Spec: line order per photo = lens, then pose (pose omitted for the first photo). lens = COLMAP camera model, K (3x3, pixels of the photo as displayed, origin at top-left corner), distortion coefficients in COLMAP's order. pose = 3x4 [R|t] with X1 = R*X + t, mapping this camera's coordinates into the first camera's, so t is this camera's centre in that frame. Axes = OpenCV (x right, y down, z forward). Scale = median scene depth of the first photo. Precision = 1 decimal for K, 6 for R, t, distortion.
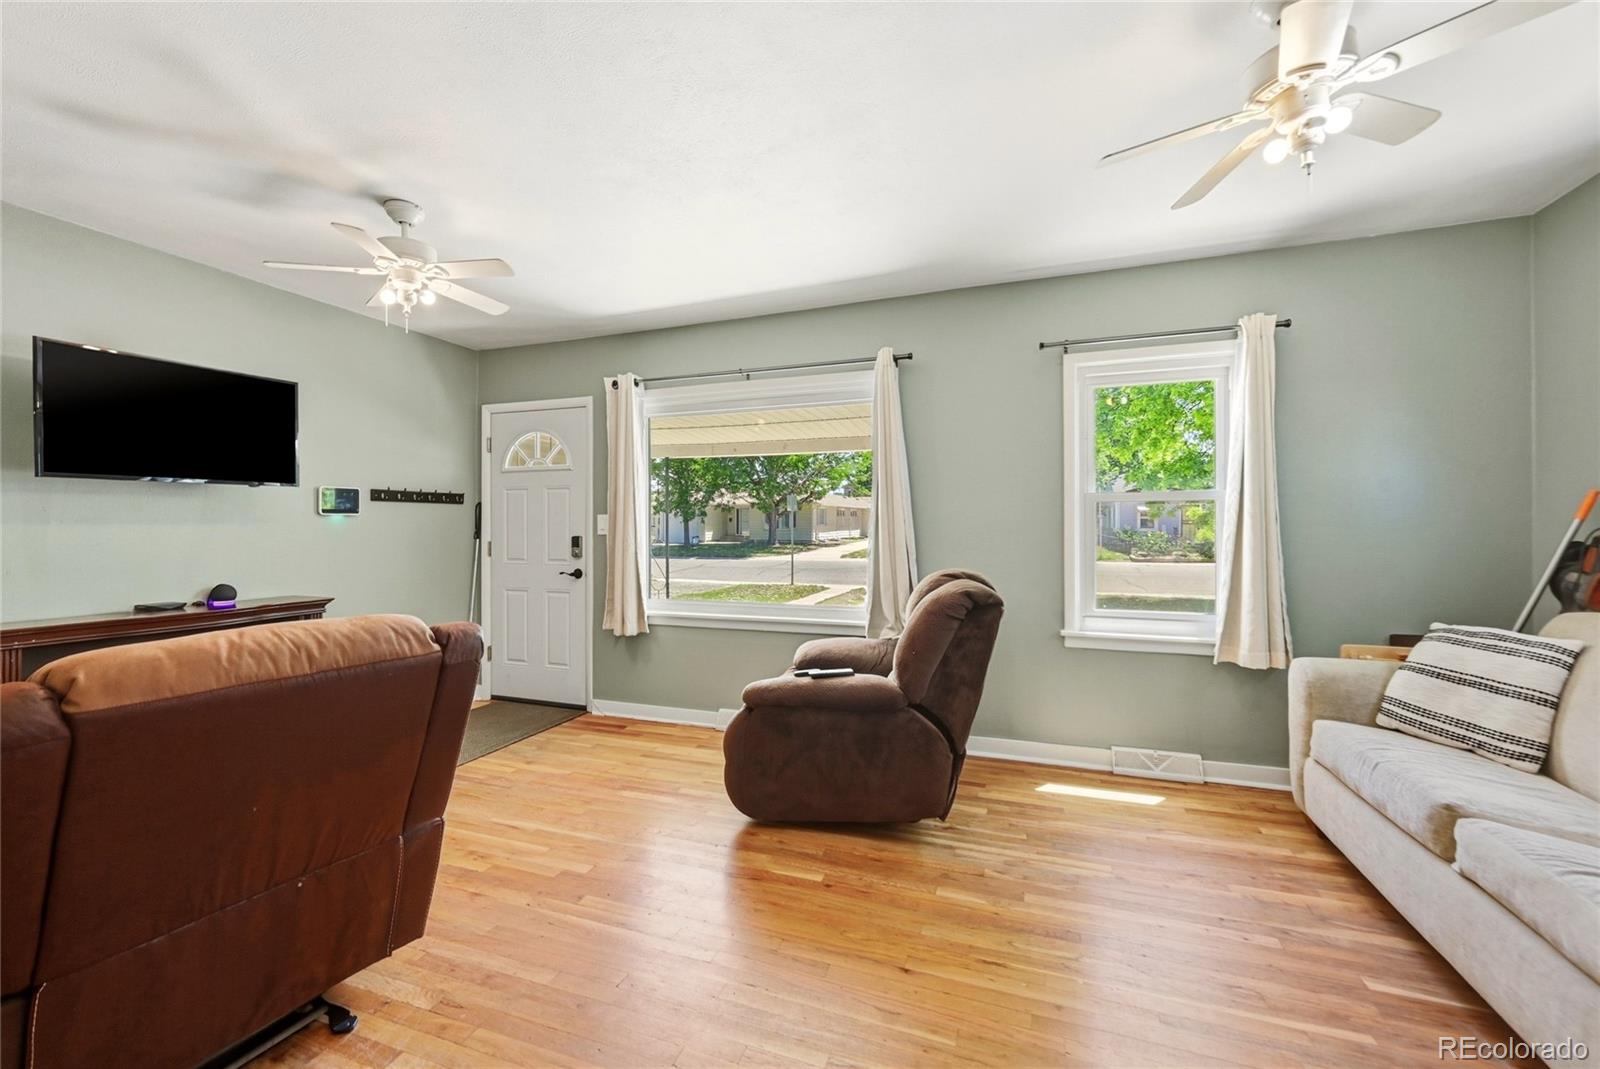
lens RADIAL K [[639.1, 0, 787.6], [0, 639.1, 523.4], [0, 0, 1]] dist [0.001682, -0.000163]
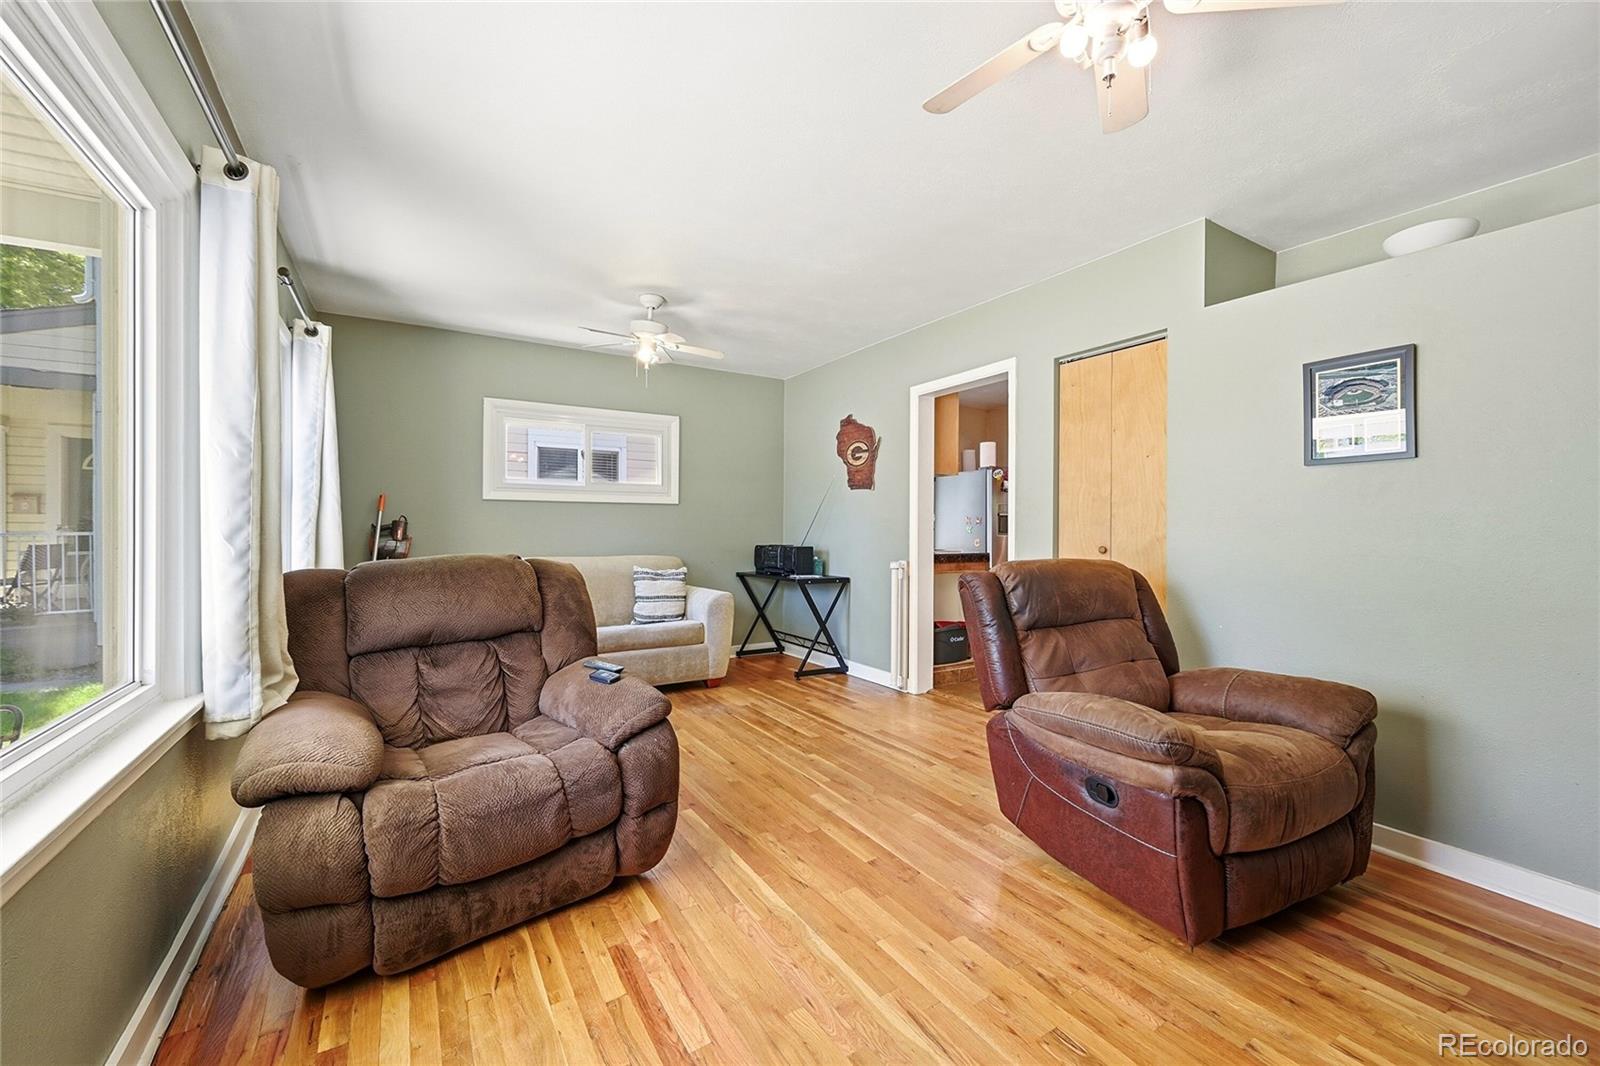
lens RADIAL K [[639.1, 0, 807.4], [0, 639.1, 527.4], [0, 0, 1]] dist [0.001682, -0.000163]
pose [[-0.790878, 0.001986, 0.611971, -0.568490], [-0.001086, 0.999989, -0.004649, 0.029785], [-0.611973, -0.004342, -0.790867, 1.225089]]
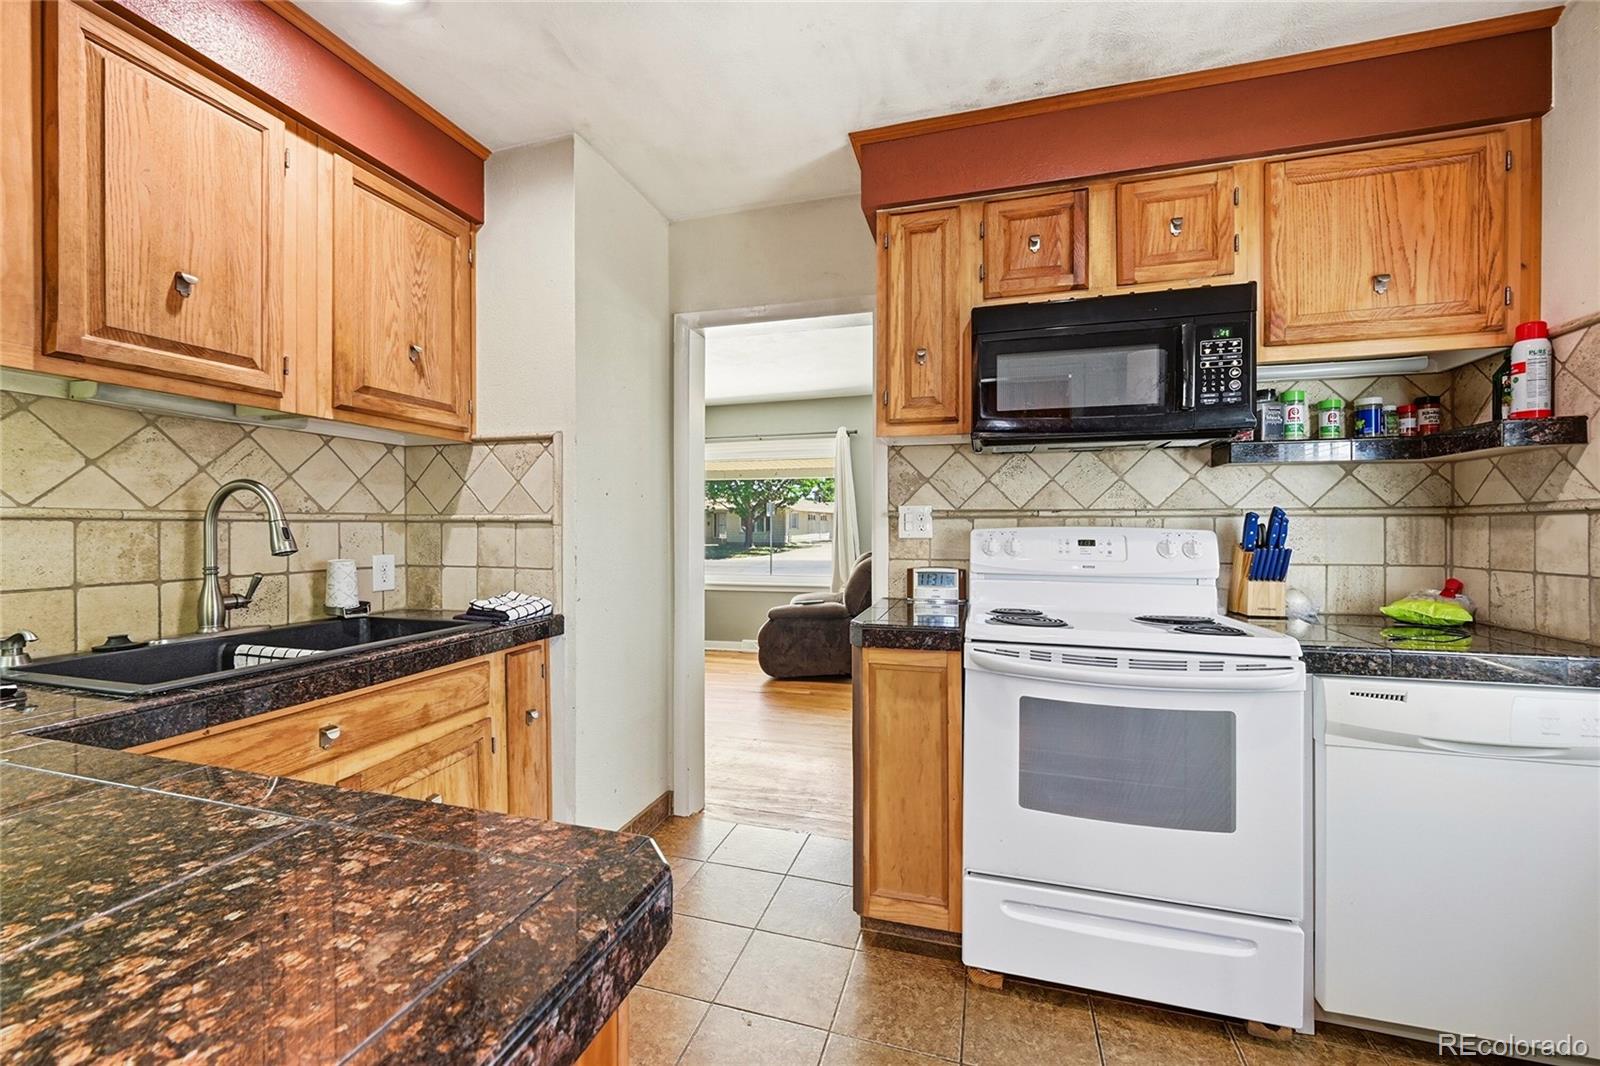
lens RADIAL K [[639.1, 0, 795.1], [0, 639.1, 527.4], [0, 0, 1]] dist [0.001682, -0.000163]
pose [[0.998300, 0.000907, 0.058270, -0.081470], [-0.000946, 0.999999, 0.000641, -0.000320], [-0.058270, -0.000695, 0.998301, -0.784469]]
